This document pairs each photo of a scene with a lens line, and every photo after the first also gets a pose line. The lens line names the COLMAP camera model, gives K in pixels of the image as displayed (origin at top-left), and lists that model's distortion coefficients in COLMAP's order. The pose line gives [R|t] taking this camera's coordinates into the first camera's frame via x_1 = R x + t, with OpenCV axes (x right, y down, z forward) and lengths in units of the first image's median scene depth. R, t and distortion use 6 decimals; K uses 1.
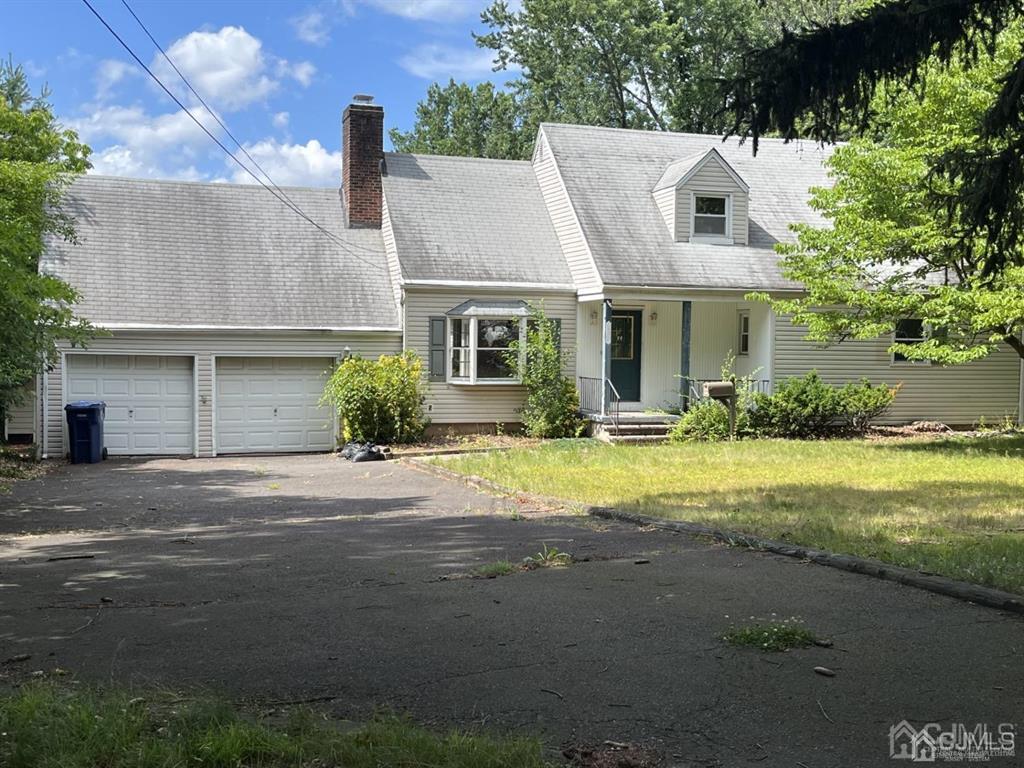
lens RADIAL K [[1225.1, 0, 511.5], [0, 1225.1, 387.7], [0, 0, 1]] dist [0.036471, 0.000000]
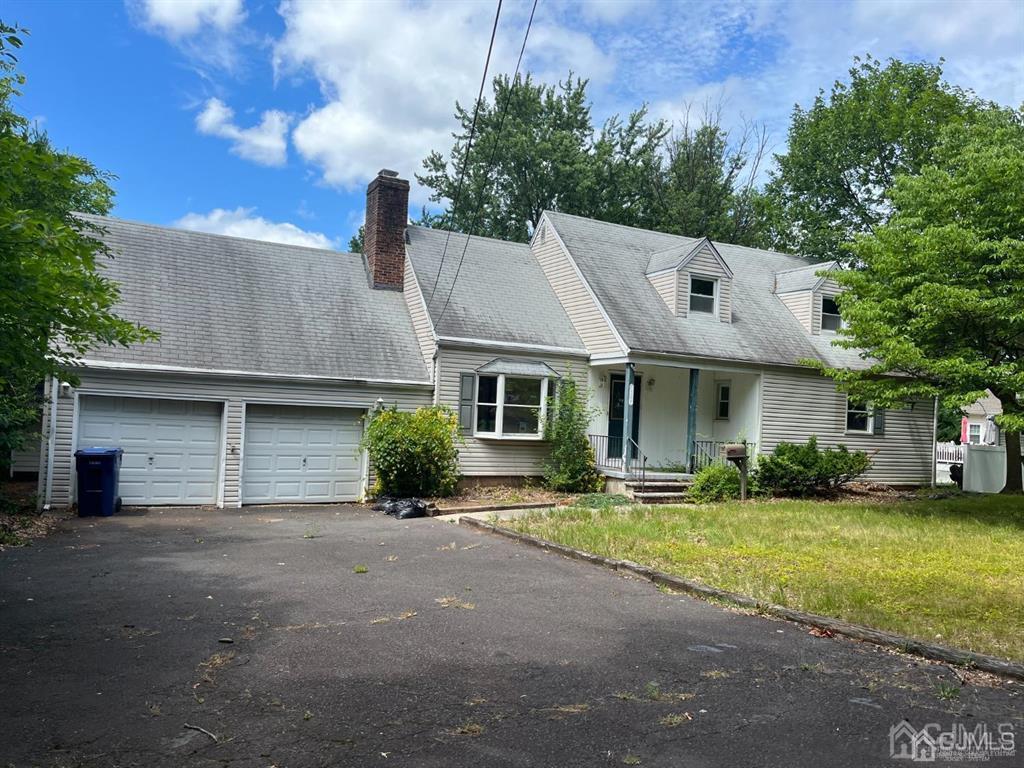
lens RADIAL K [[773.8, 0, 512.1], [0, 773.8, 378.6], [0, 0, 1]] dist [0.046171, -0.051128]
pose [[0.984791, 0.042180, 0.168542, -0.134533], [-0.029233, 0.996479, -0.078575, -0.002693], [-0.171263, 0.072453, 0.982558, 0.348742]]
